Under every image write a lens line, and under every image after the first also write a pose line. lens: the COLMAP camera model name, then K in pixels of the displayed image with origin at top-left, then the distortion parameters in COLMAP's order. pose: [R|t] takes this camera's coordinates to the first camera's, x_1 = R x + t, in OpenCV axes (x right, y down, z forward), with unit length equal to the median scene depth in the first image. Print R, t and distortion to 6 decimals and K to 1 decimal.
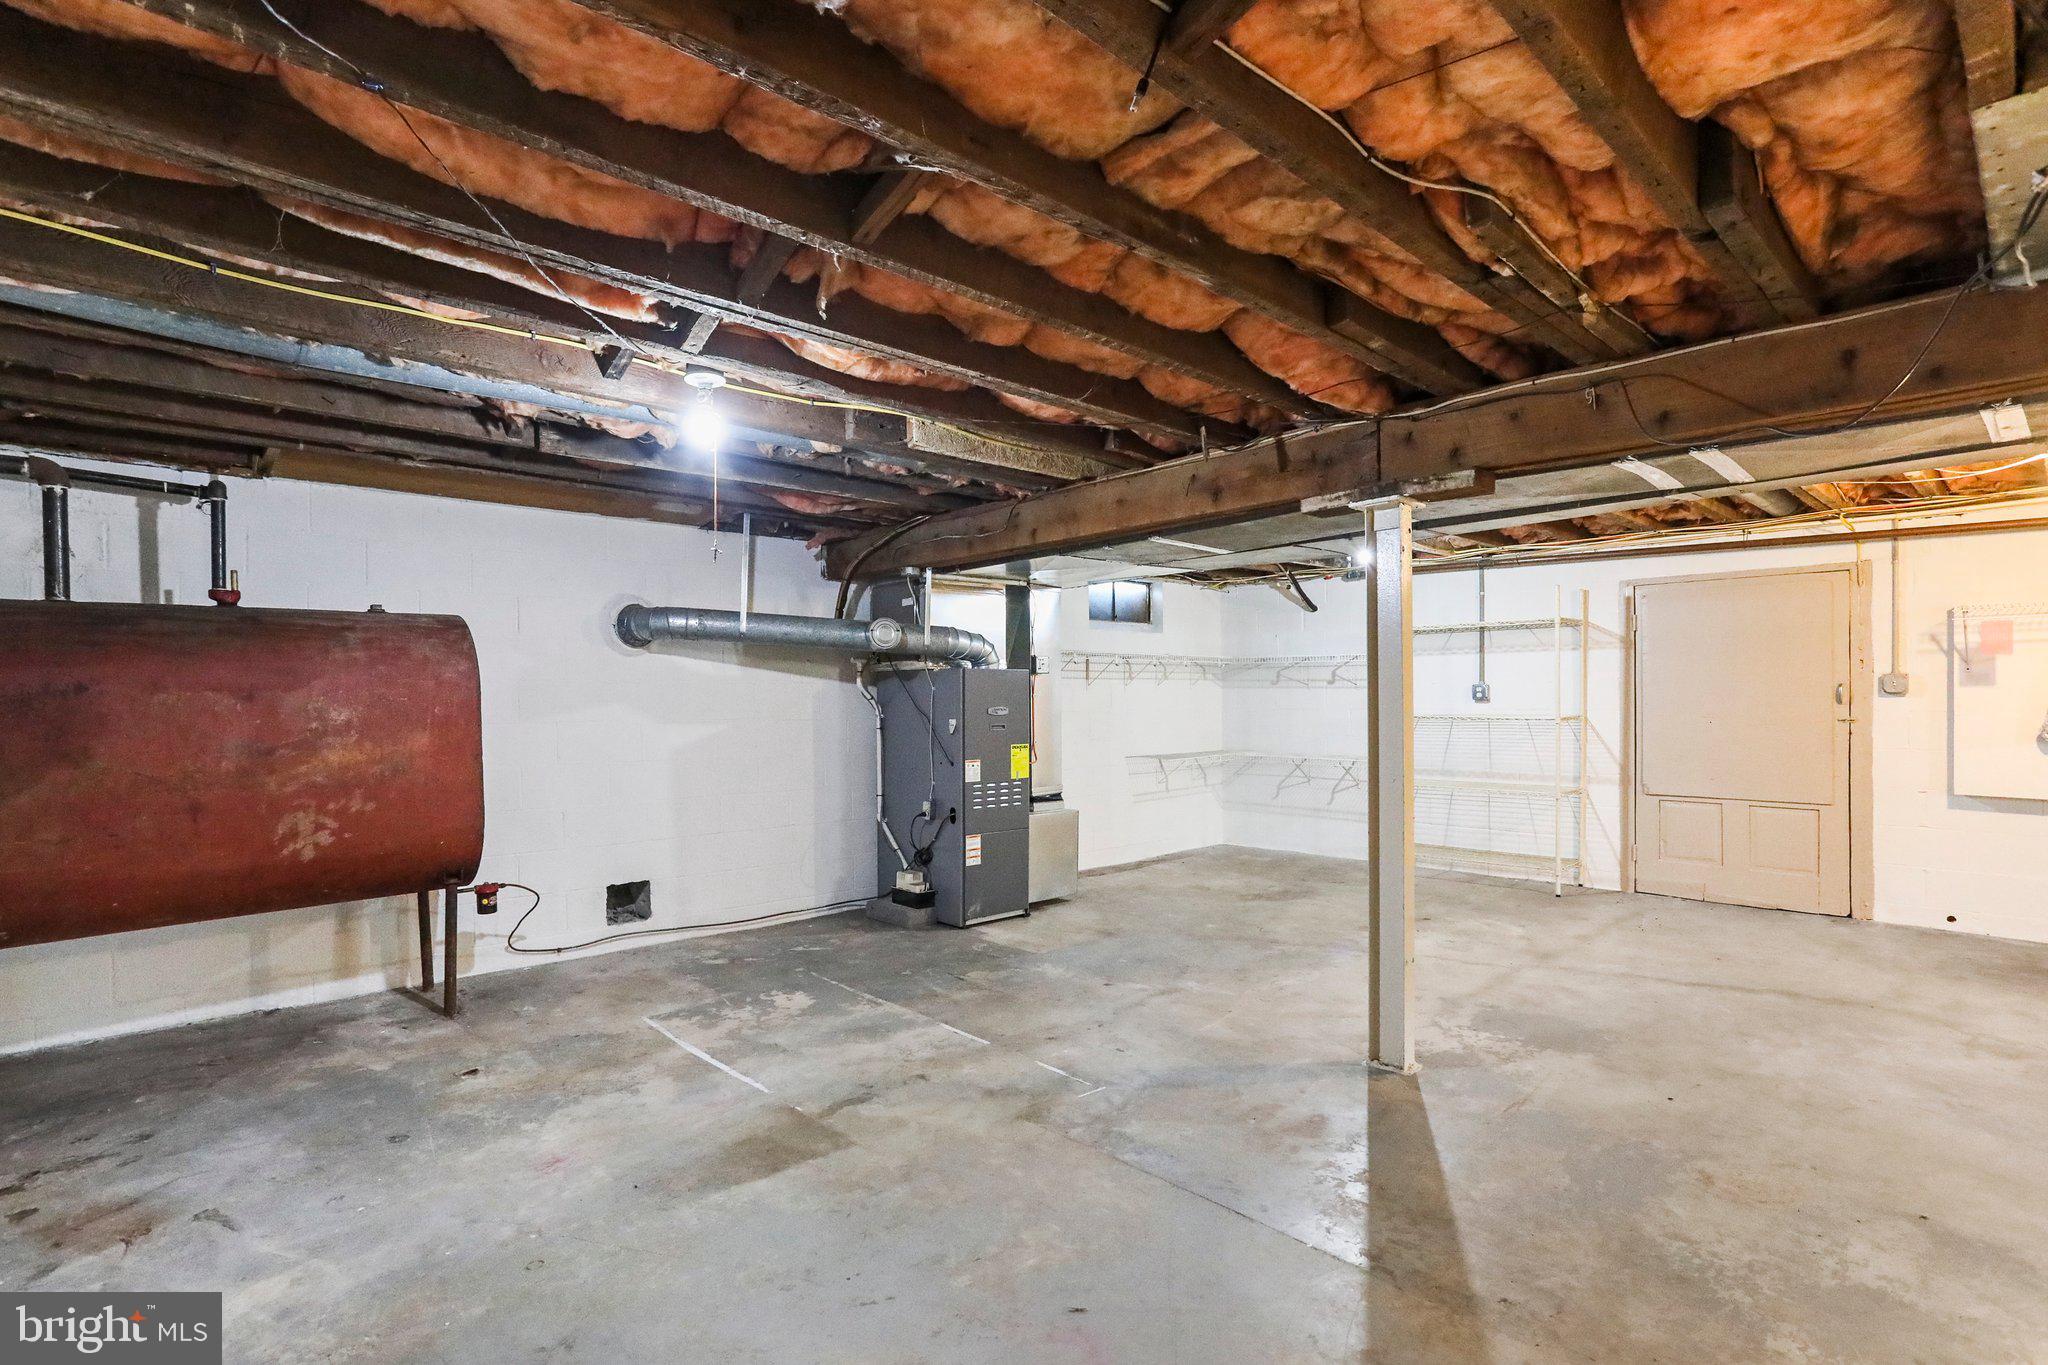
lens RADIAL K [[996.2, 0, 1022.0], [0, 996.2, 704.1], [0, 0, 1]] dist [-0.047186, 0.017418]
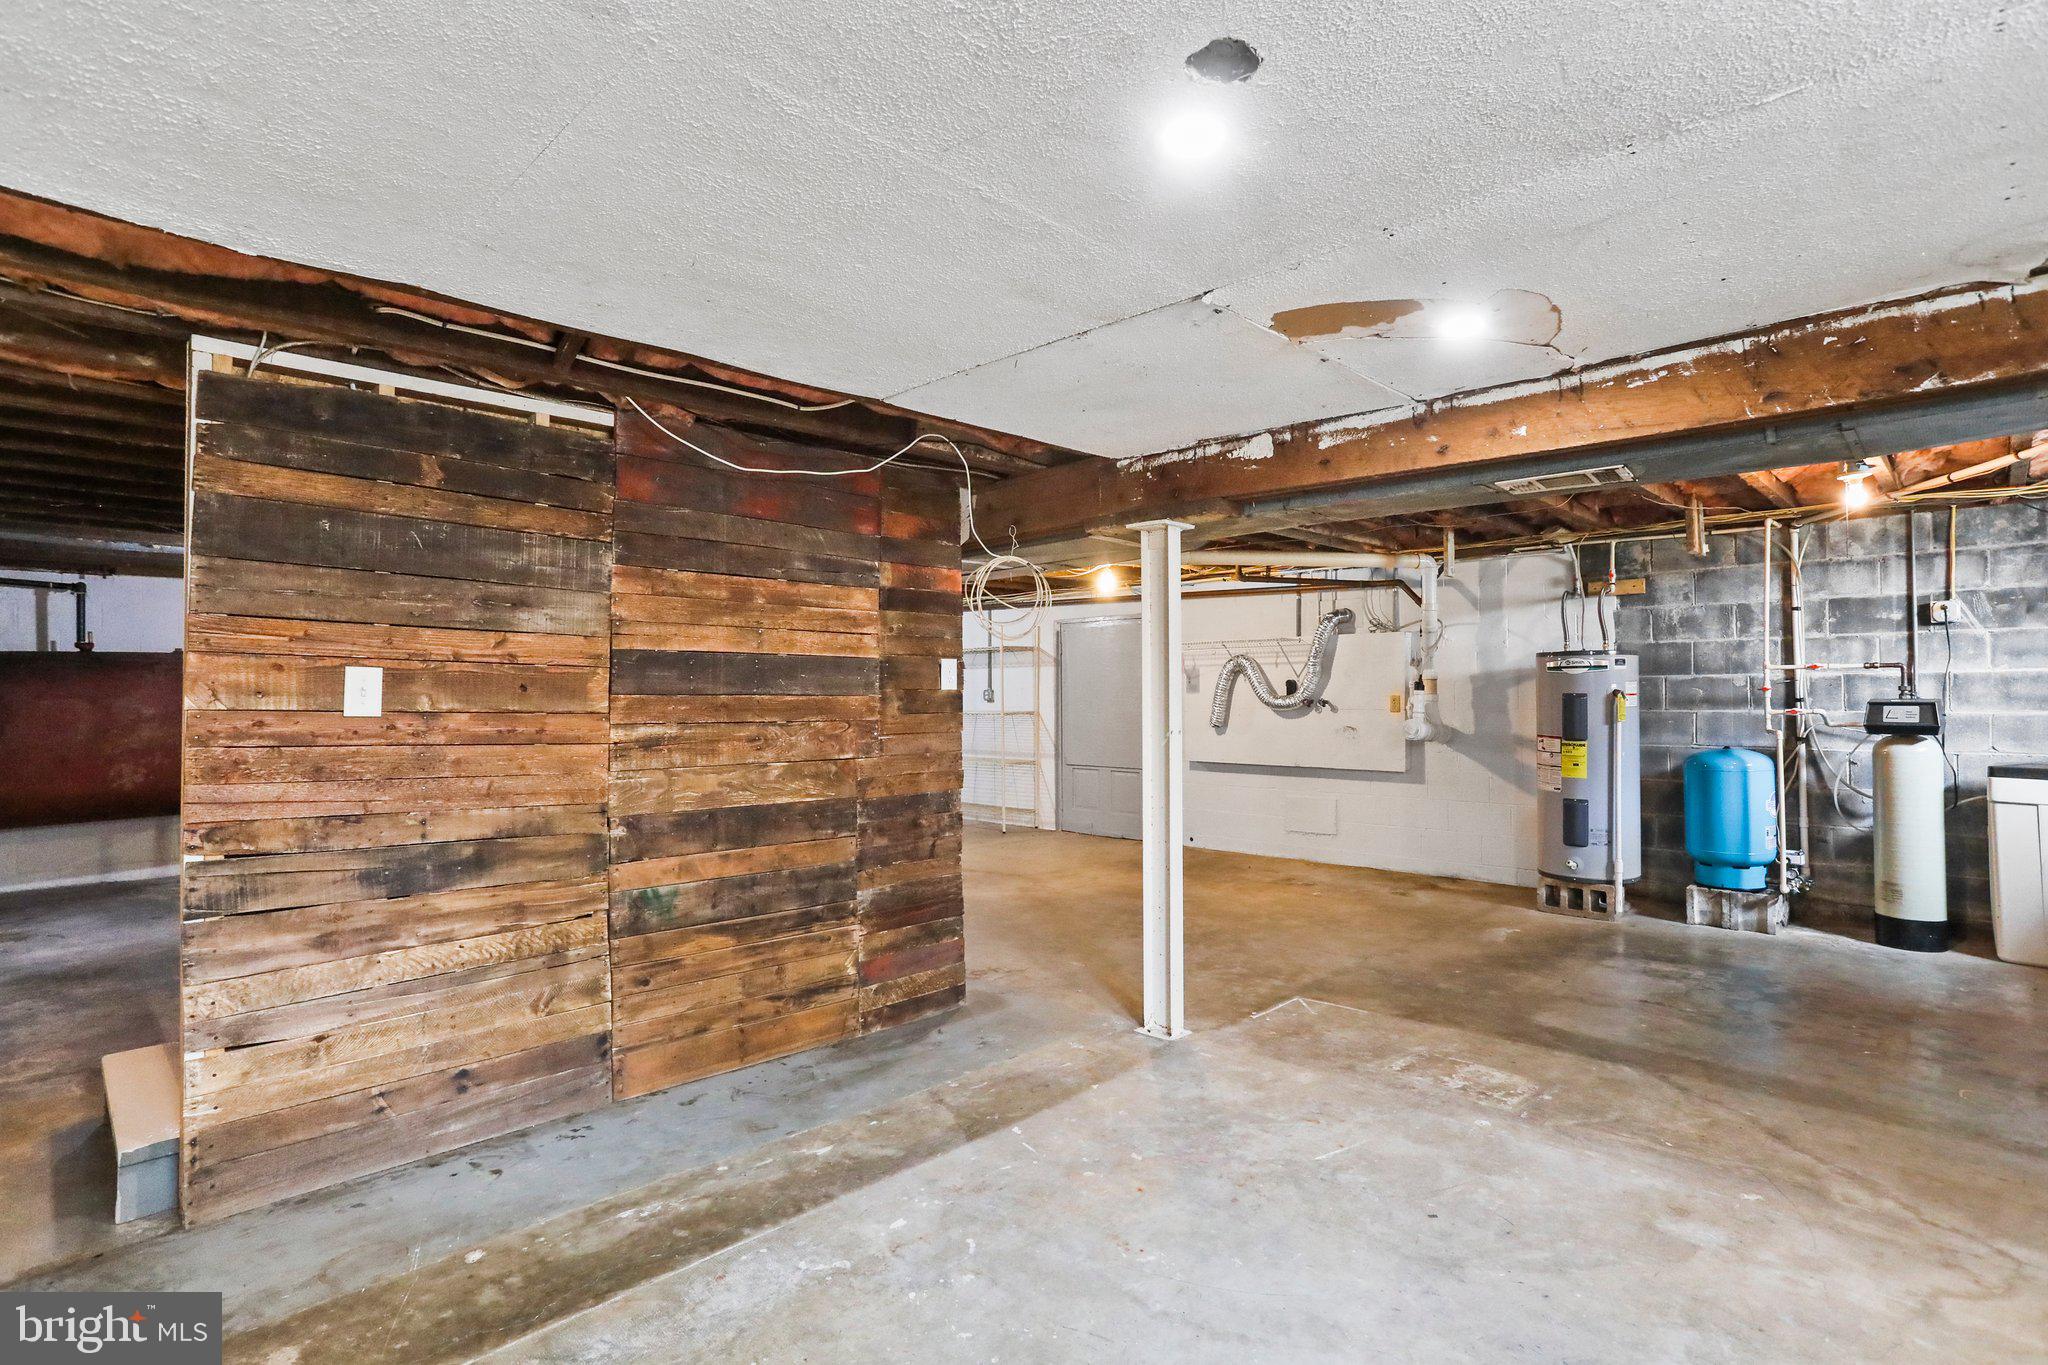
lens RADIAL K [[996.2, 0, 1017.8], [0, 996.2, 686.2], [0, 0, 1]] dist [-0.047186, 0.017418]
pose [[0.999381, -0.000262, 0.035178, 0.835359], [0.000759, 0.999900, -0.014119, -0.008320], [-0.035171, 0.014137, 0.999281, -0.842427]]
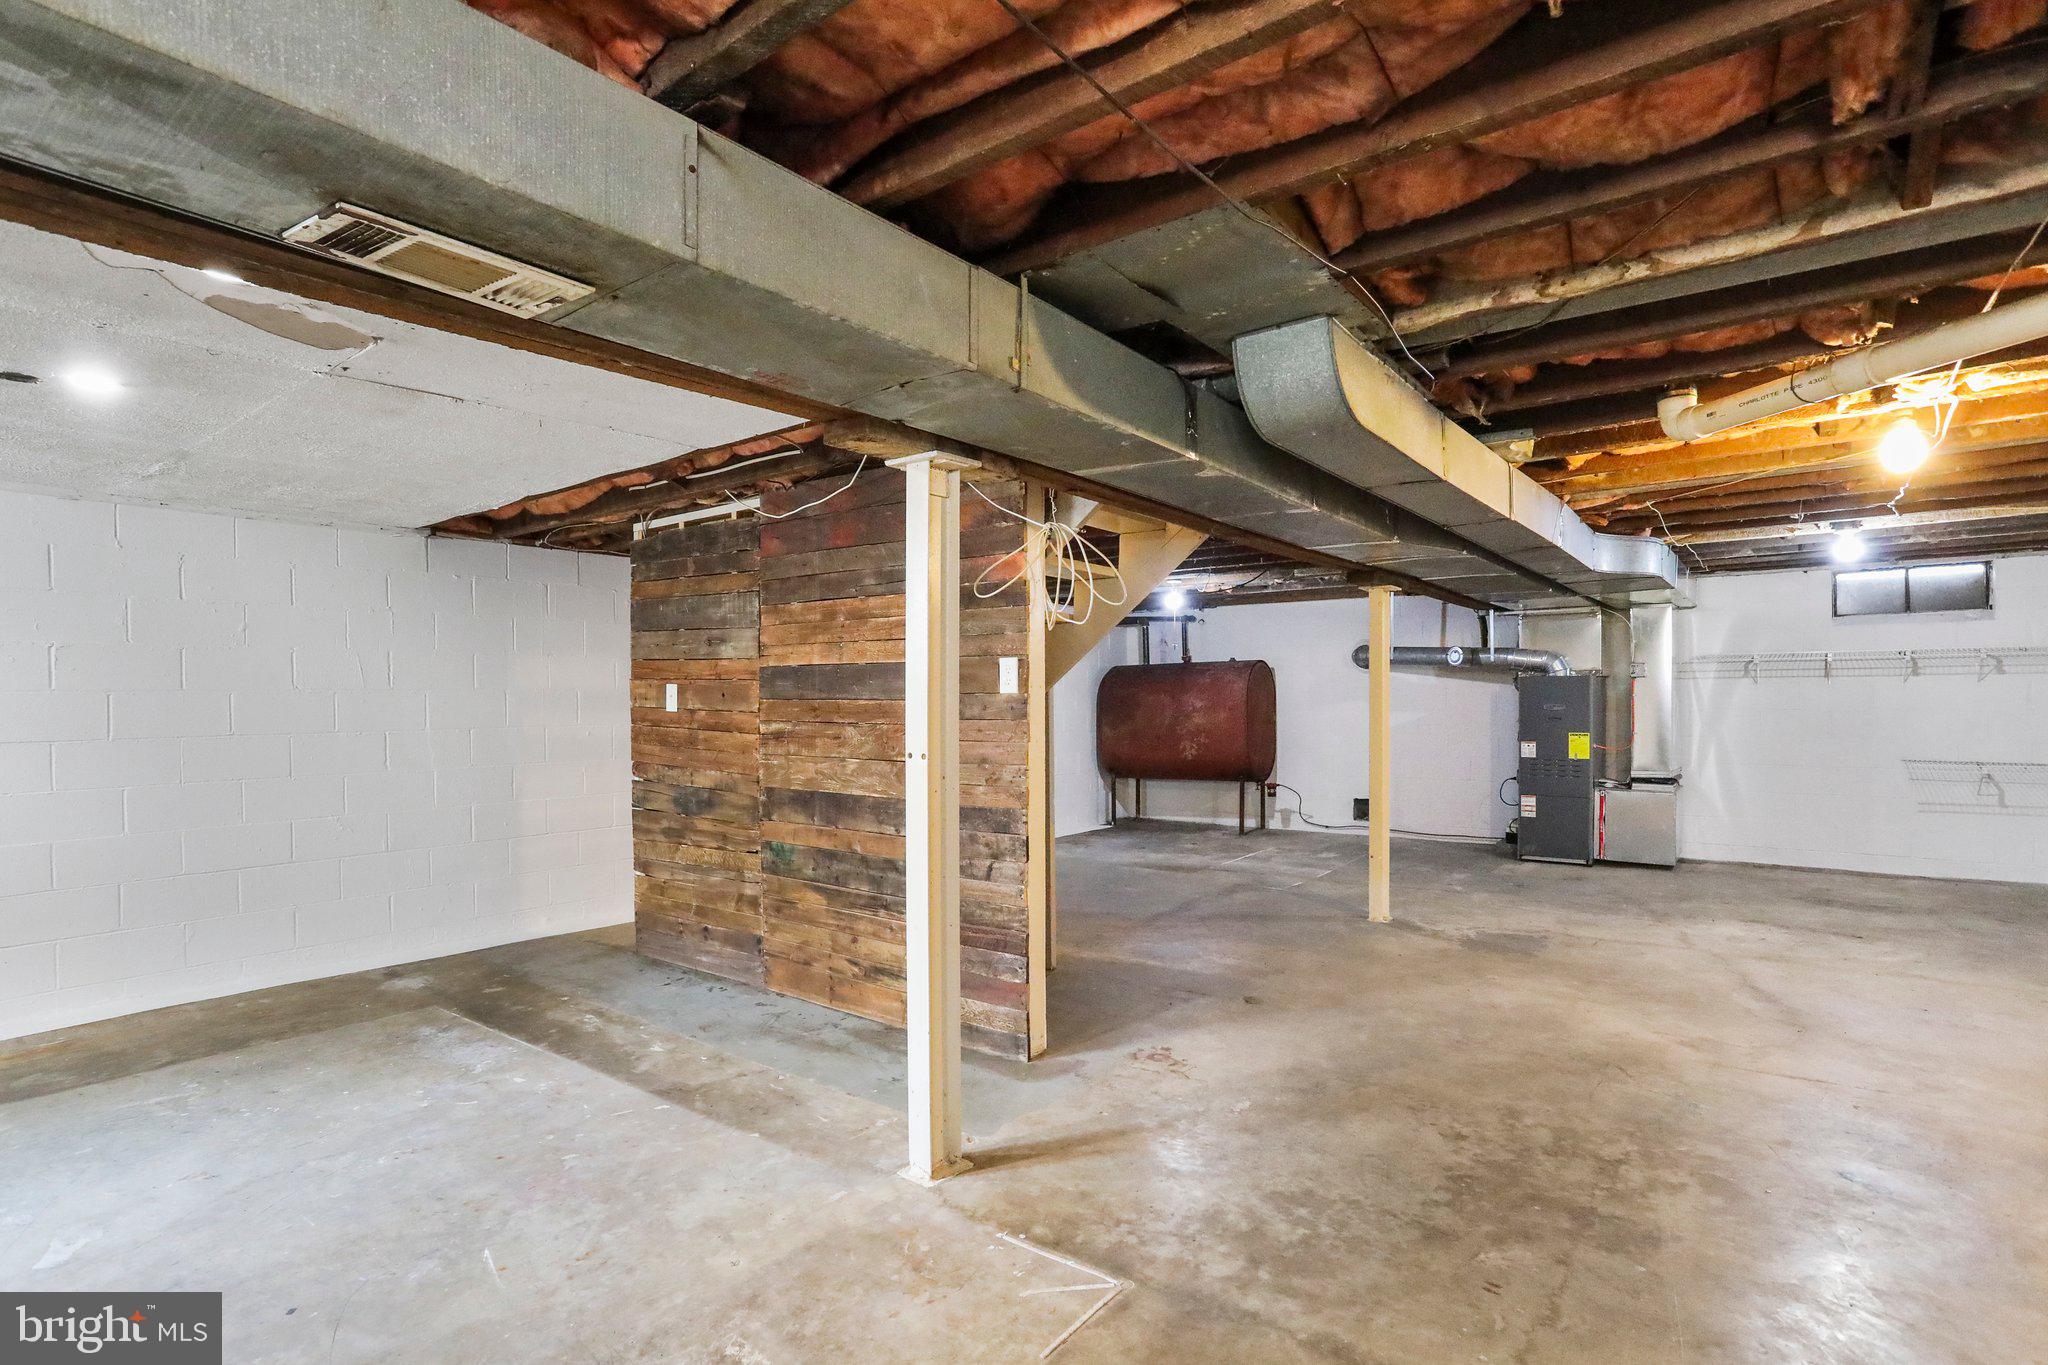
lens RADIAL K [[996.2, 0, 1020.8], [0, 996.2, 718.2], [0, 0, 1]] dist [-0.047186, 0.017418]
pose [[0.175792, 0.025793, -0.984089, 1.716986], [0.001720, 0.999647, 0.026508, -0.021267], [0.984426, -0.006353, 0.175686, 0.082039]]
